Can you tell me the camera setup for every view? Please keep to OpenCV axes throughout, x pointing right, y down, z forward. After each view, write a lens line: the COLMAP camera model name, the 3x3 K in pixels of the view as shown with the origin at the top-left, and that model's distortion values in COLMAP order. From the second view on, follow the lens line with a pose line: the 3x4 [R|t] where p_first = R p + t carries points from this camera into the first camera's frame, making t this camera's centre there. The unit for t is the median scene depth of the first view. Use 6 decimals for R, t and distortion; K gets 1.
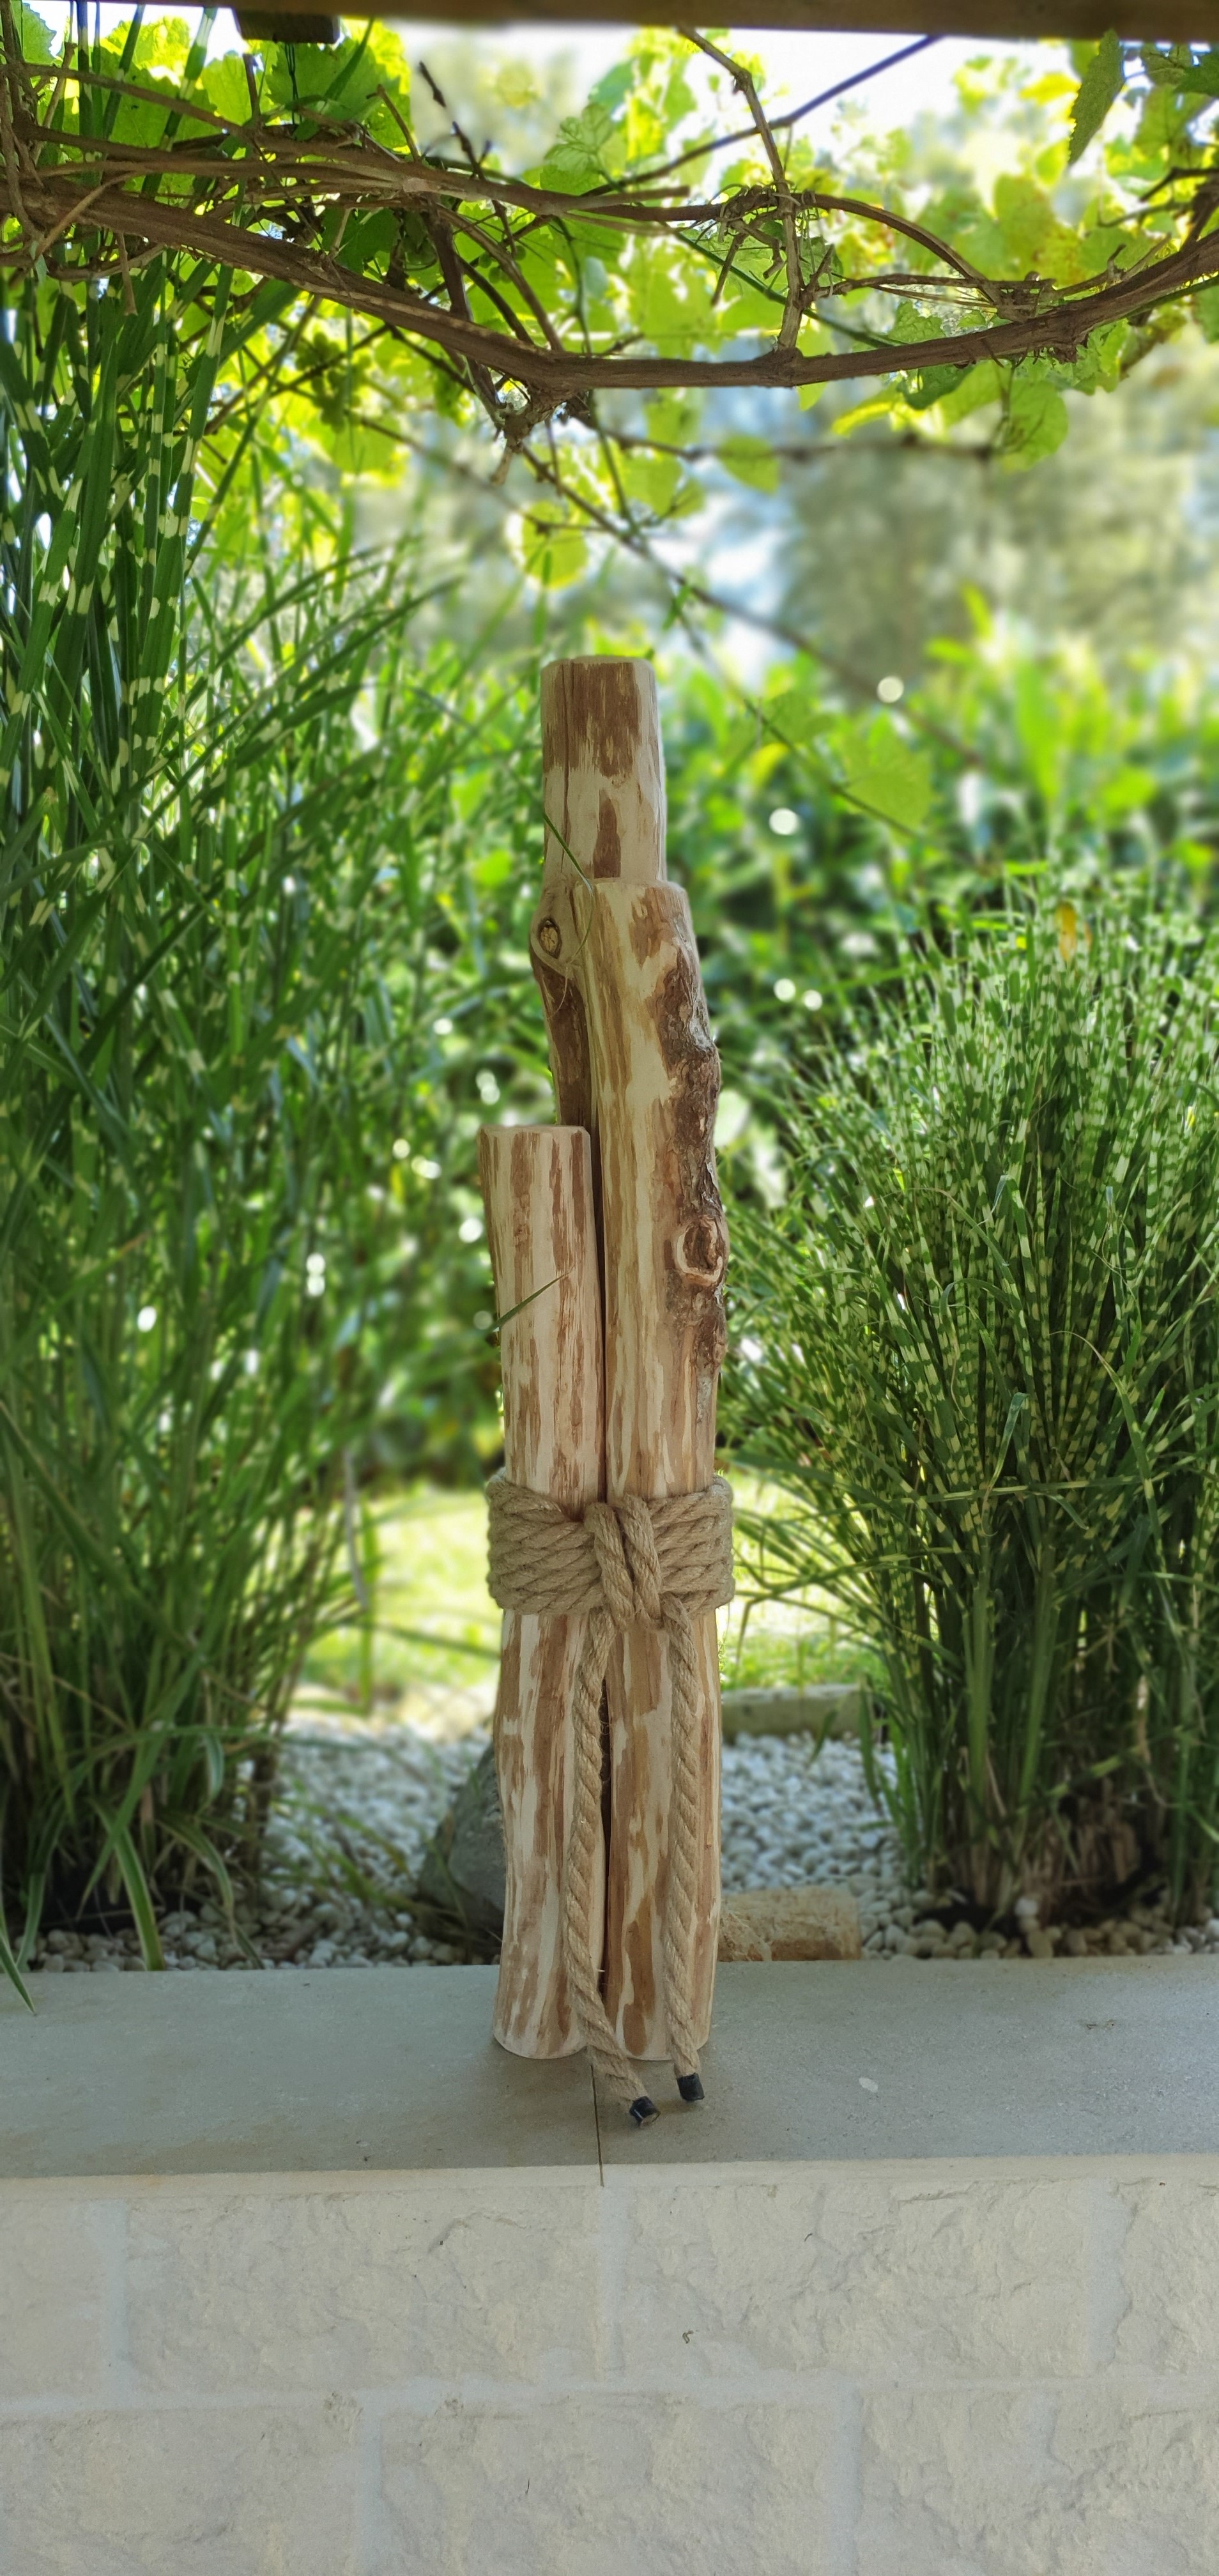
lens RADIAL K [[1942.7, 0, 609.5], [0, 1942.7, 1288.0], [0, 0, 1]] dist [0.068691, -0.055550]
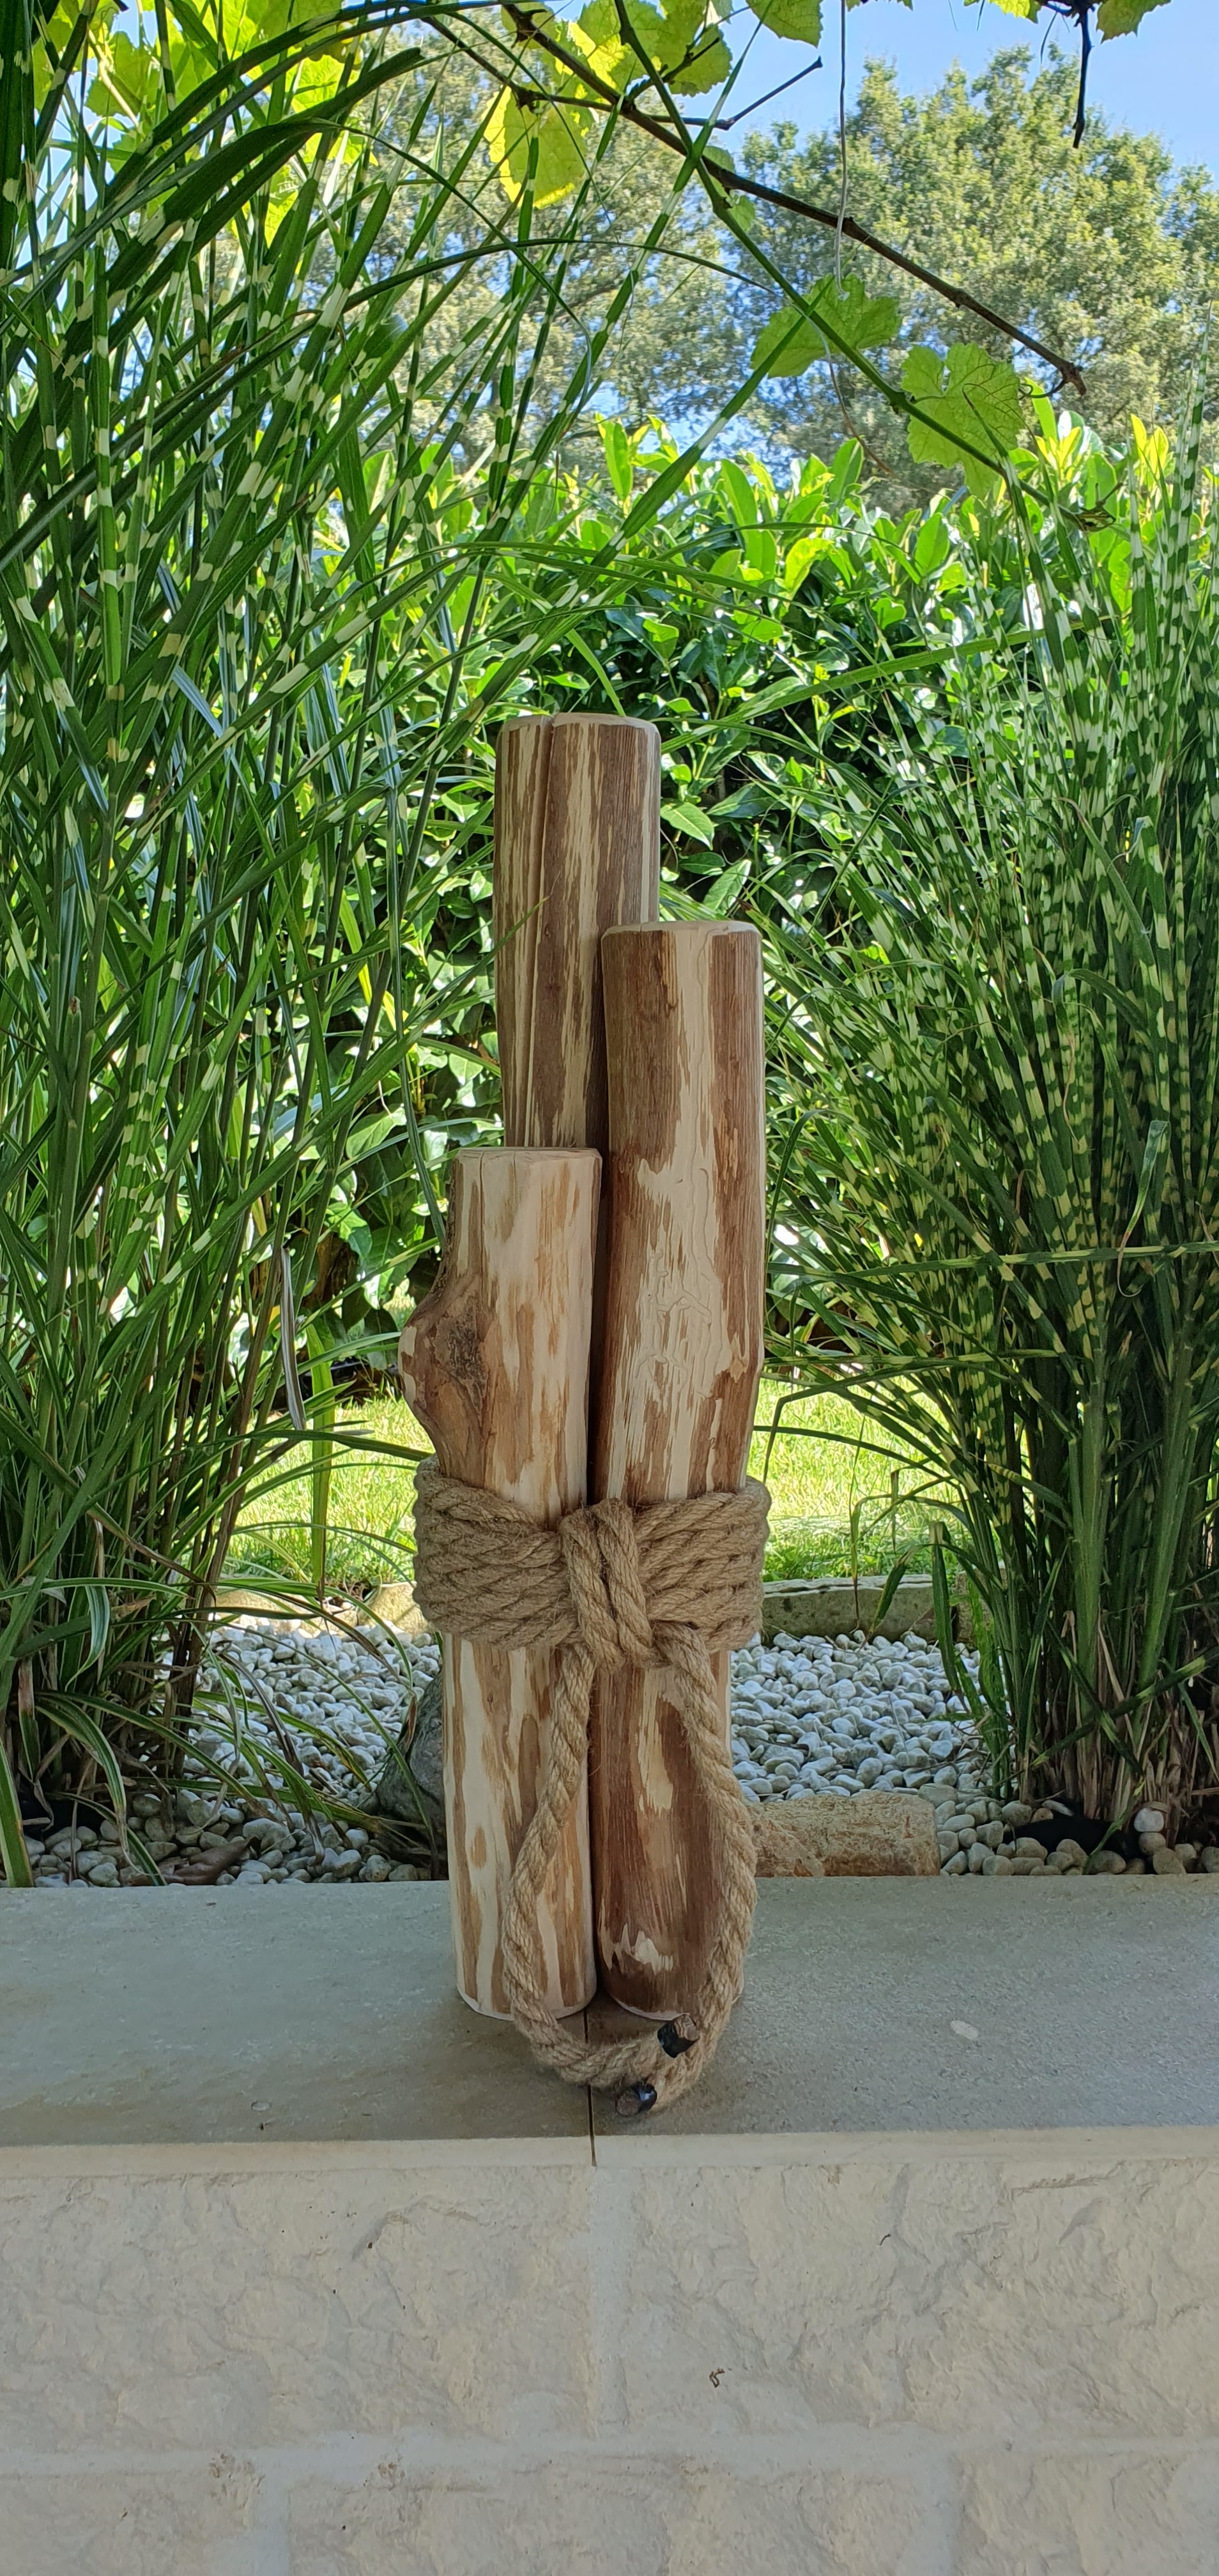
lens RADIAL K [[1942.7, 0, 609.5], [0, 1942.7, 1288.0], [0, 0, 1]] dist [0.068691, -0.055550]
pose [[0.999878, -0.003589, -0.015206, 0.010478], [0.003556, 0.999991, -0.002182, 0.110548], [0.015214, 0.002128, 0.999882, 0.226389]]
